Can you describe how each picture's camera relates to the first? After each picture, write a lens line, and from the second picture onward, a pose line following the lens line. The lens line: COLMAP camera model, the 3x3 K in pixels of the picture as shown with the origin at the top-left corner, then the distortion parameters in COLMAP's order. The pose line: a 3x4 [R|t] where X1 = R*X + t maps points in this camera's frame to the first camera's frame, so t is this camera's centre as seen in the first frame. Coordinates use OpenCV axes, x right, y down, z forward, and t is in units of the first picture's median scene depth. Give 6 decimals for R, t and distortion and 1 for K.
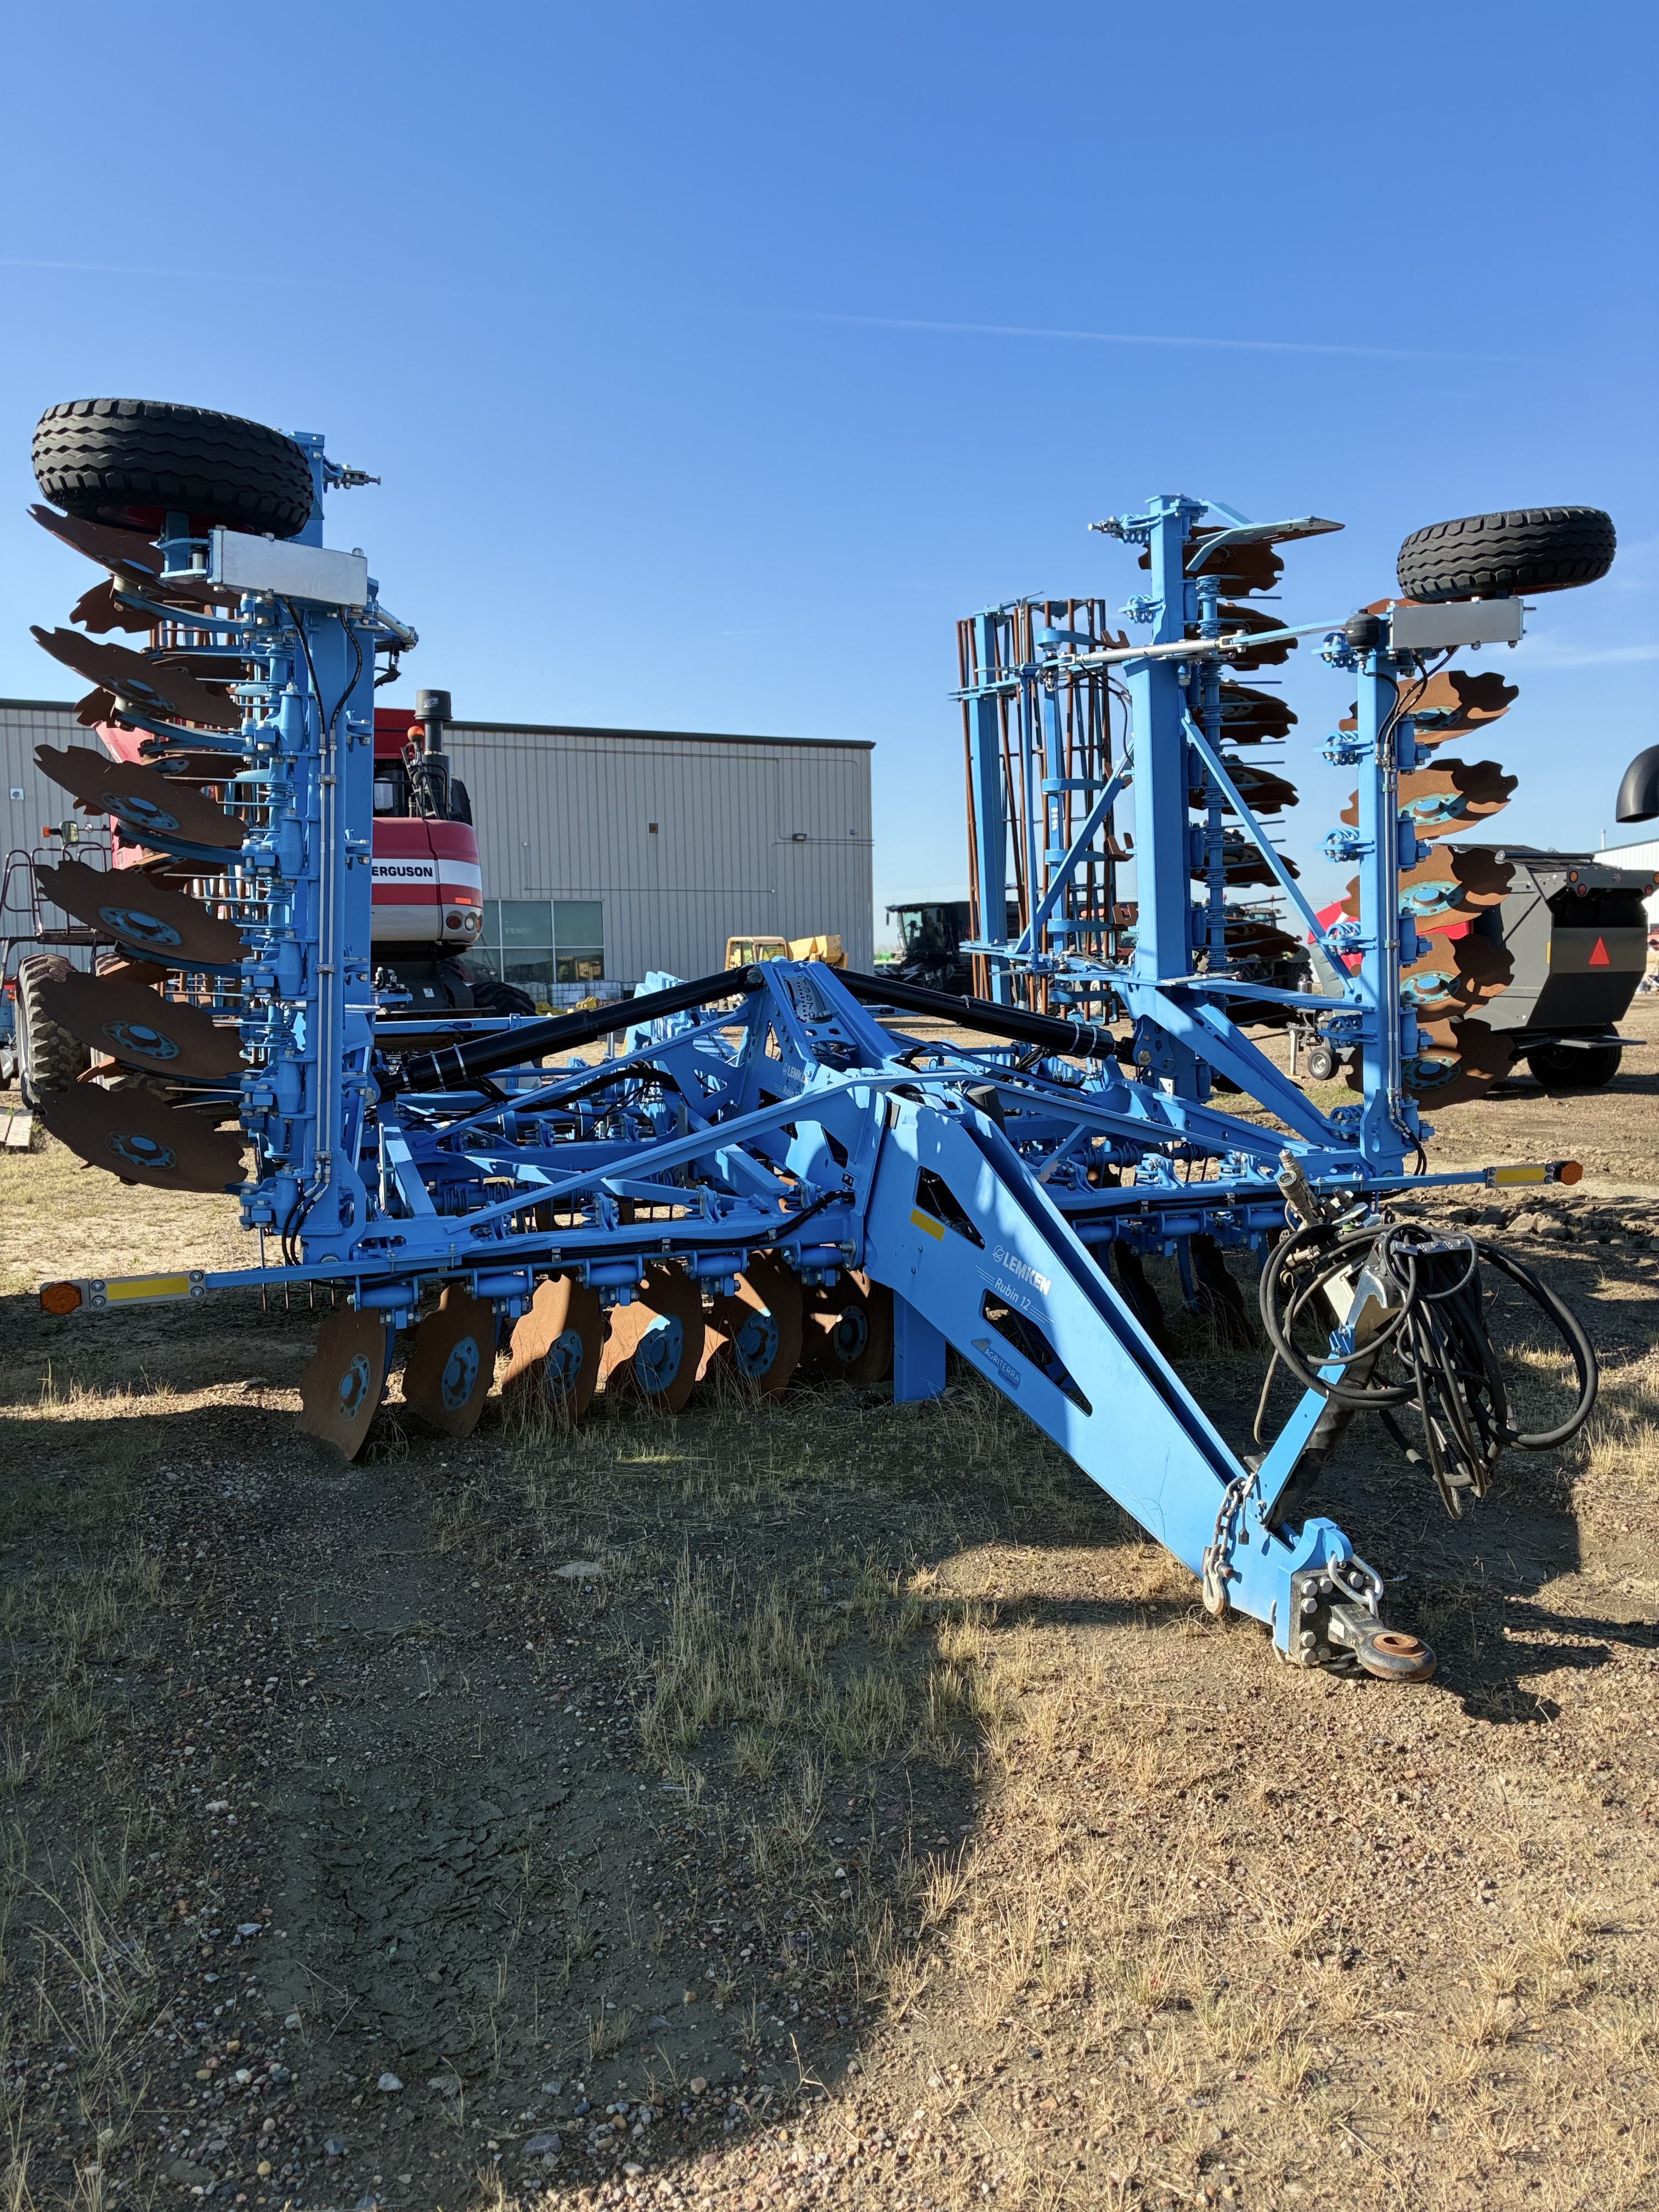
lens RADIAL K [[1653.2, 0, 830.2], [0, 1653.2, 1106.0], [0, 0, 1]] dist [0.028243, -0.012584]
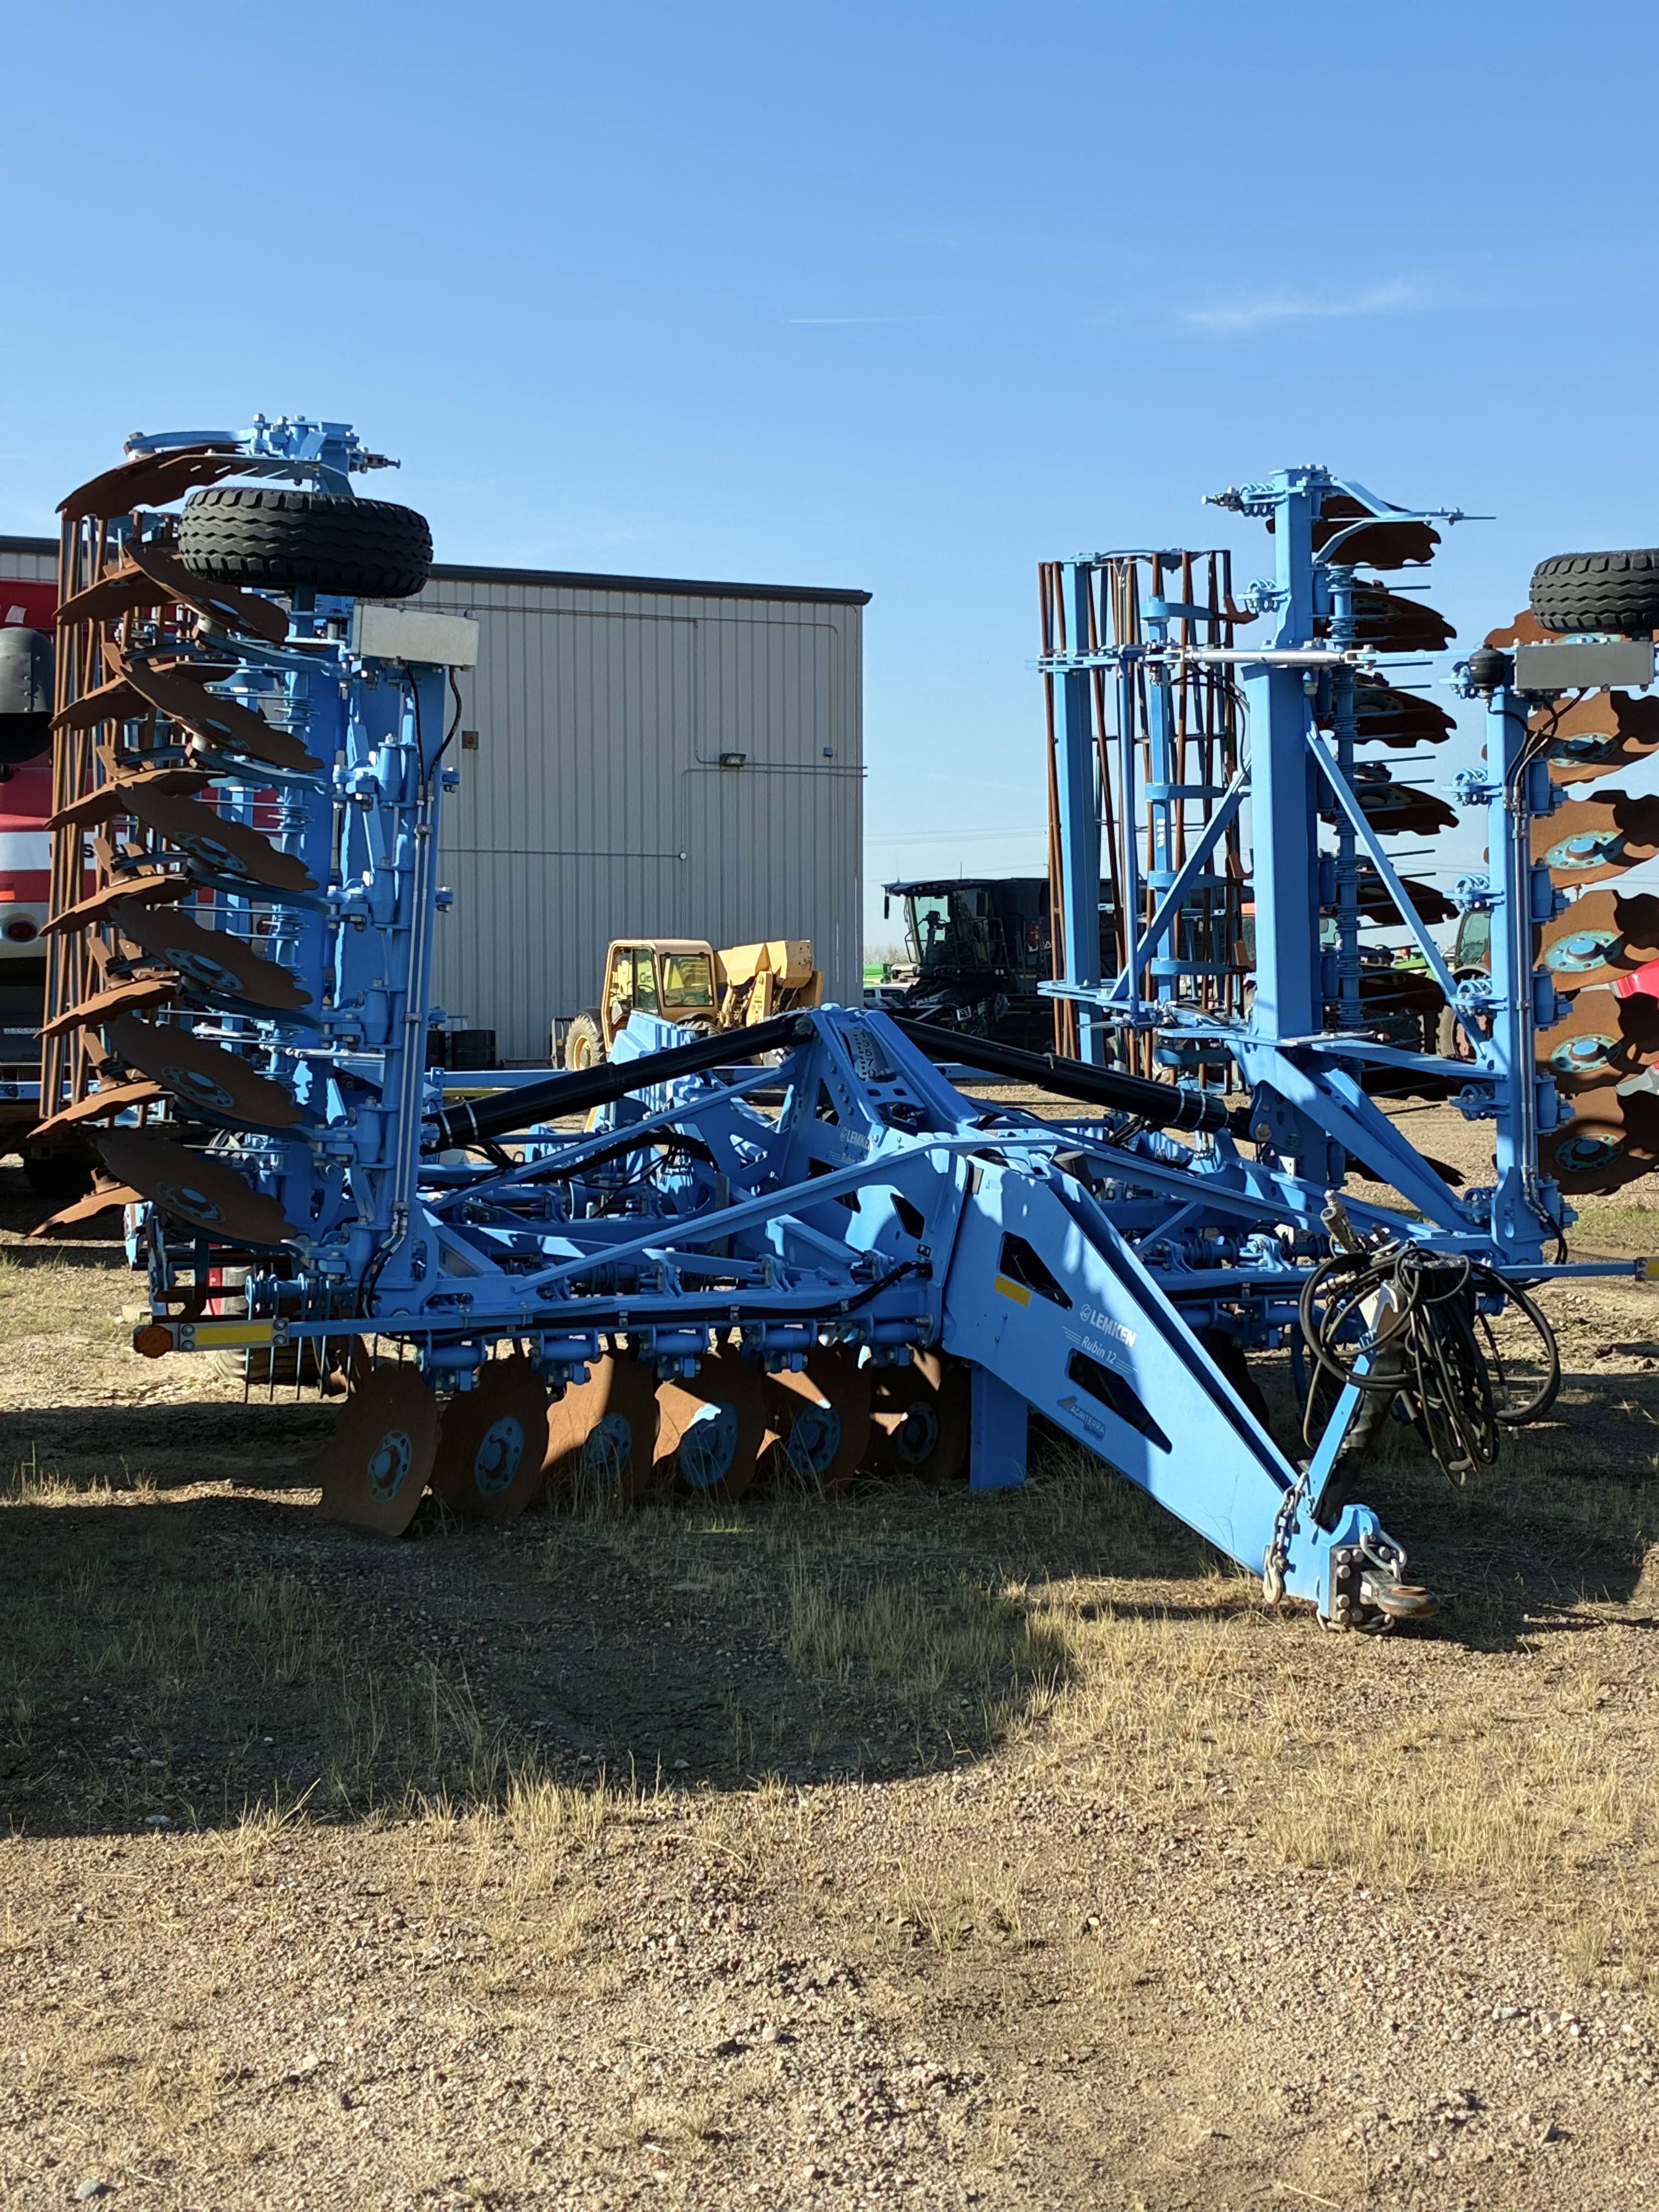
lens RADIAL K [[3358.8, 0, 829.1], [0, 3358.8, 1096.4], [0, 0, 1]] dist [0.142523, 0.000000]
pose [[0.999567, 0.016123, 0.024598, -0.084529], [-0.014837, 0.998558, -0.051598, 0.052900], [-0.025395, 0.051211, 0.998365, -0.830213]]
